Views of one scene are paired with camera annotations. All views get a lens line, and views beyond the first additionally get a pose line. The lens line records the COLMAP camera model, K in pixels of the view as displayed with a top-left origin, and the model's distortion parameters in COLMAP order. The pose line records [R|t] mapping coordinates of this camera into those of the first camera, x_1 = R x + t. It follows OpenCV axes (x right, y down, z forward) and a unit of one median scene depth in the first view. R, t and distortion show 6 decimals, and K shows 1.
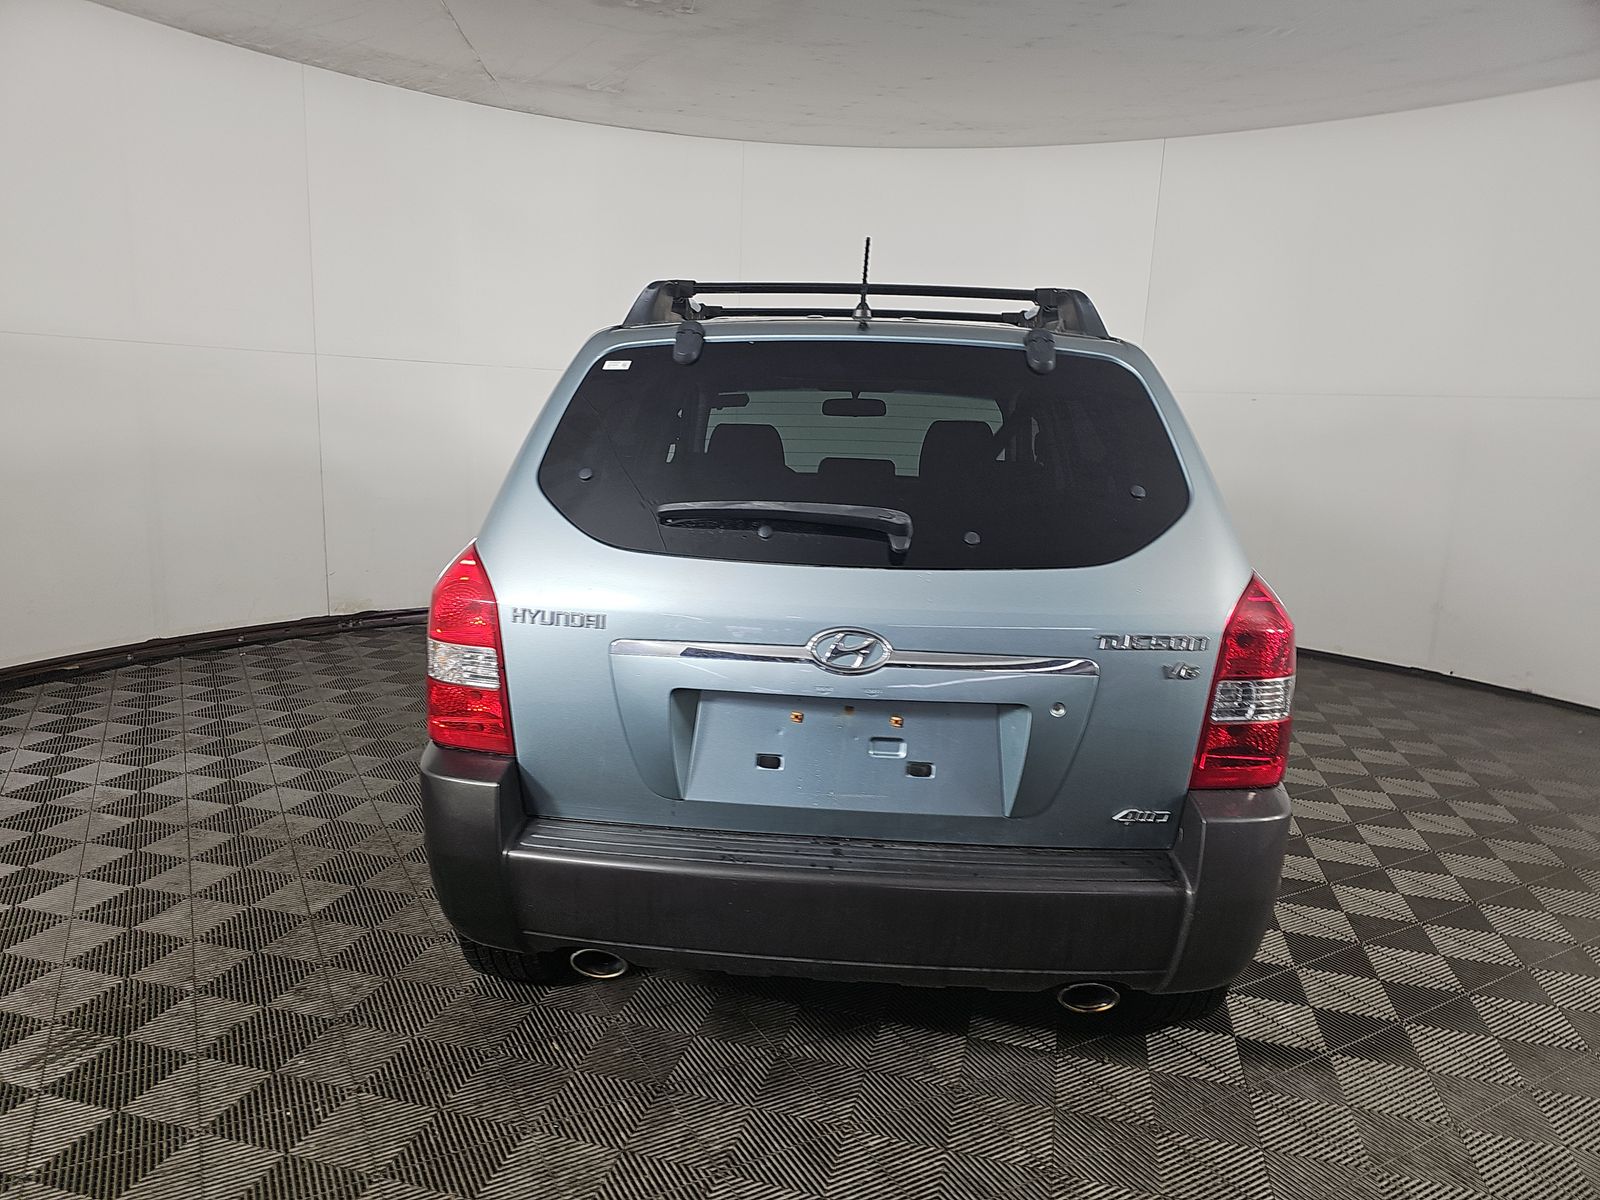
lens RADIAL K [[1103.6, 0, 800.0], [0, 1103.6, 600.0], [0, 0, 1]] dist [-0.001089, -0.002690]
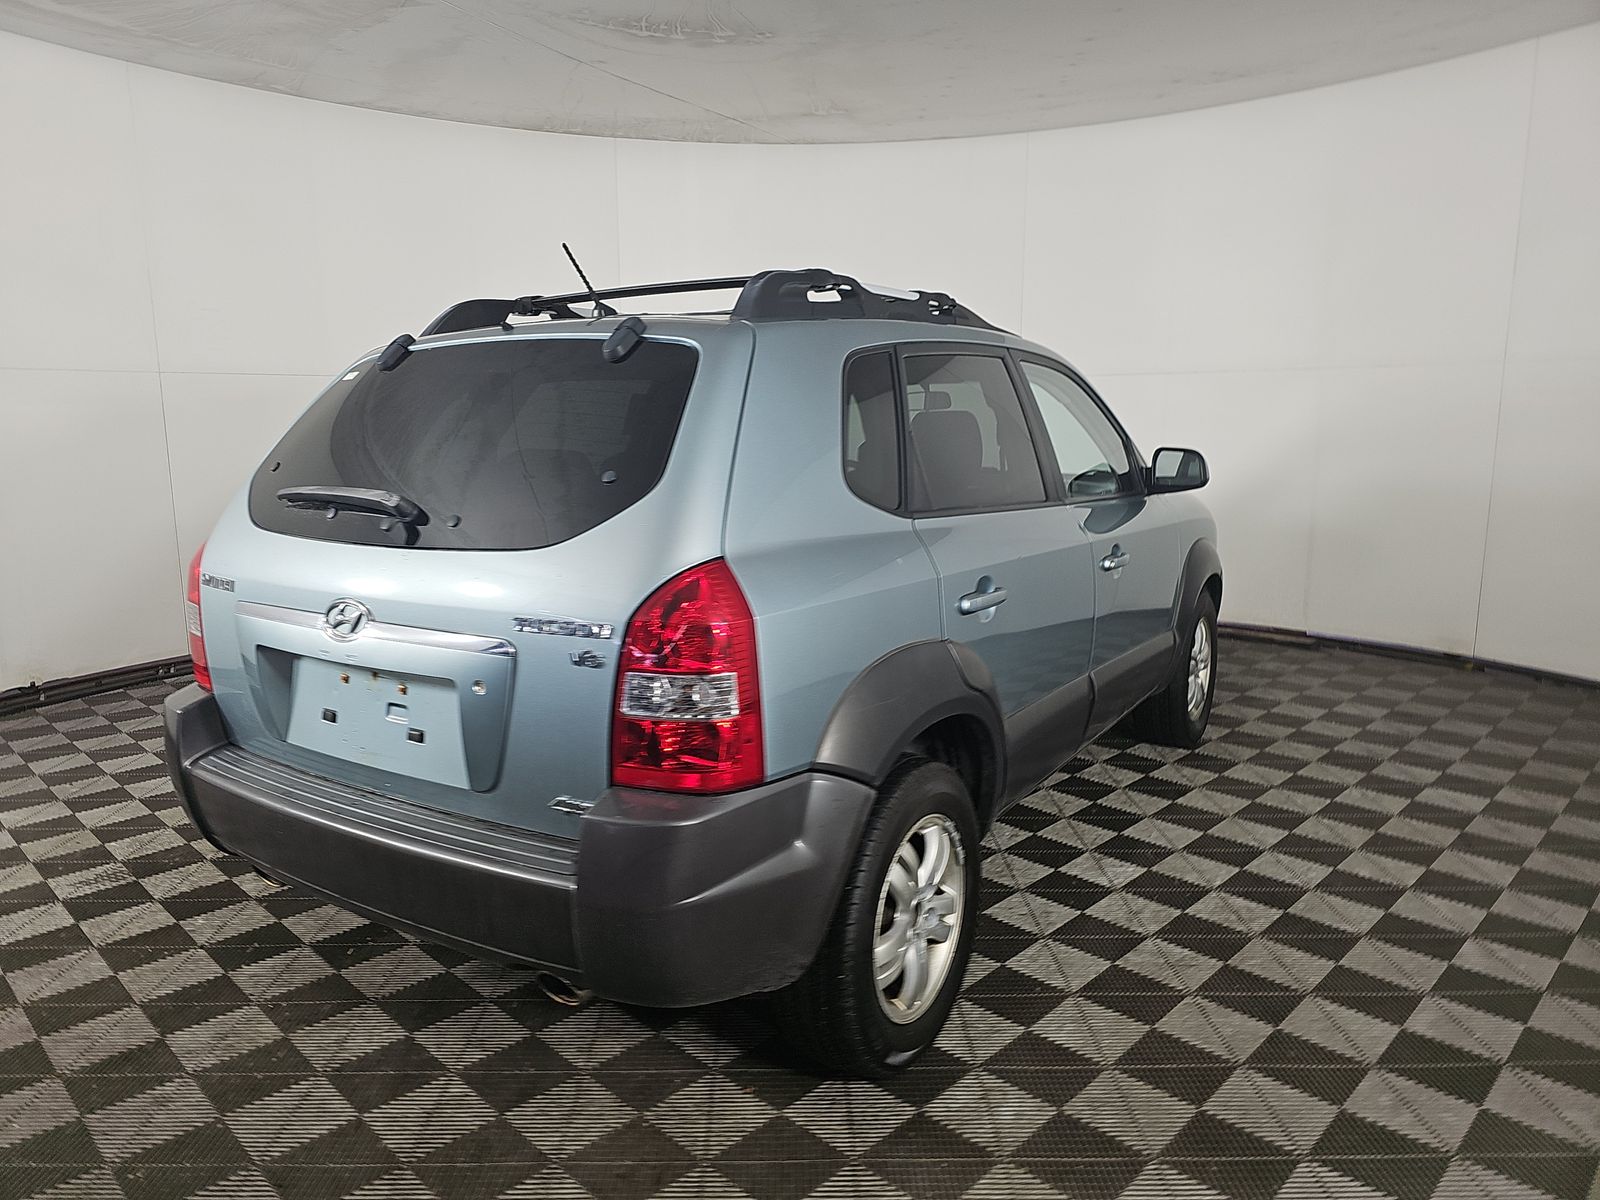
lens RADIAL K [[1070.3, 0, 805.7], [0, 1070.3, 606.8], [0, 0, 1]] dist [-0.003874, -0.007113]
pose [[0.878022, 0.050943, -0.475901, 0.928318], [-0.062000, 0.998048, -0.007551, 0.013194], [0.474587, 0.036136, 0.879466, 0.262579]]
